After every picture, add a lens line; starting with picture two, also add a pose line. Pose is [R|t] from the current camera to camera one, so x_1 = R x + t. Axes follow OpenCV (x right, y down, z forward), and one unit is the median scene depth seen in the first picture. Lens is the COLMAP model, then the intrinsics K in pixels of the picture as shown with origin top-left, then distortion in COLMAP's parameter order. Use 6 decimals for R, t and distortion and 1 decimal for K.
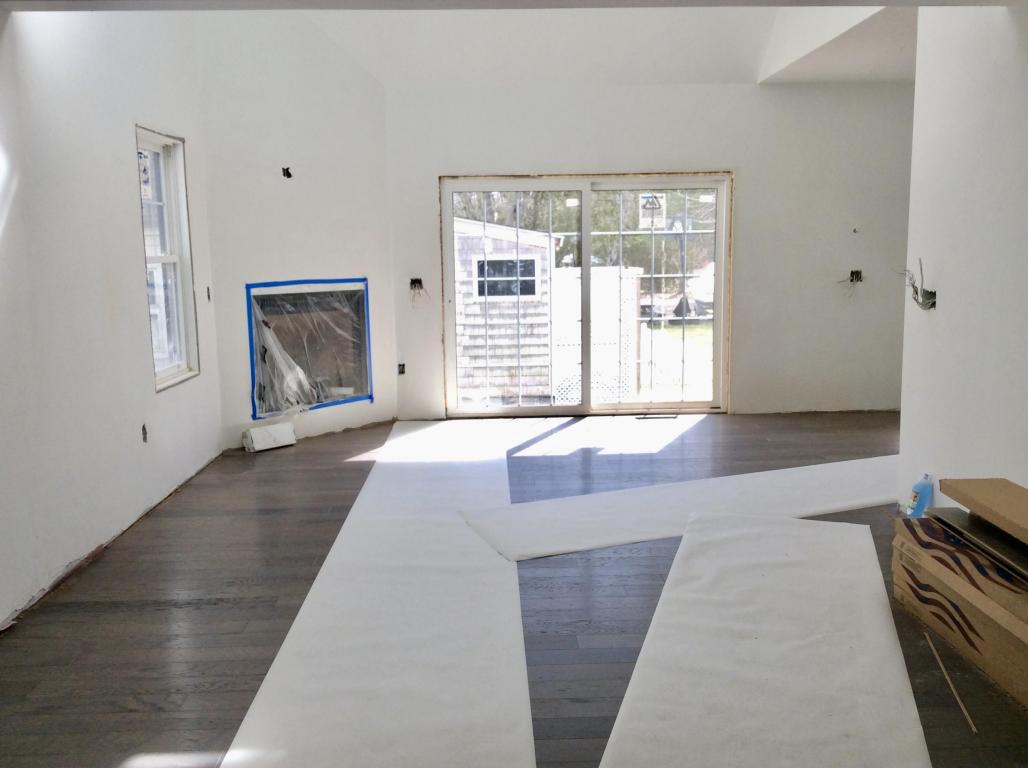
lens RADIAL K [[959.7, 0, 512.5], [0, 959.7, 386.8], [0, 0, 1]] dist [0.161402, 0.000000]
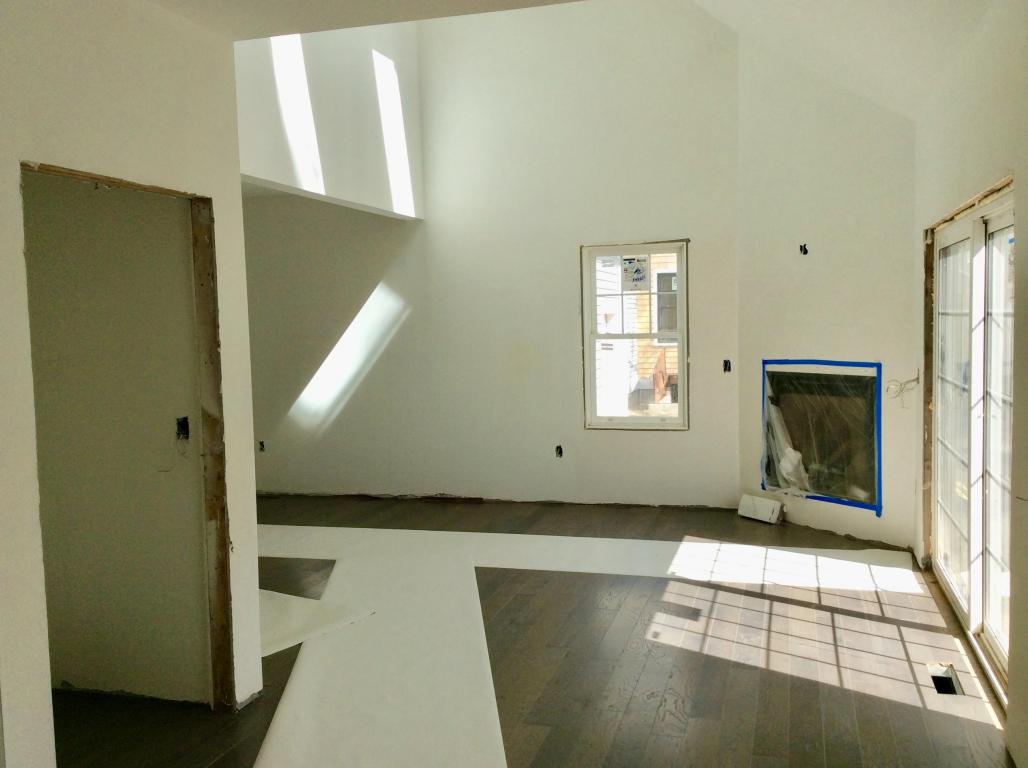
lens RADIAL K [[959.7, 0, 513.1], [0, 959.7, 379.9], [0, 0, 1]] dist [0.161402, 0.000000]
pose [[-0.294936, 0.094916, -0.950791, 0.992024], [-0.103081, 0.986086, 0.130415, -0.238095], [0.949940, 0.136473, -0.281048, 1.283088]]
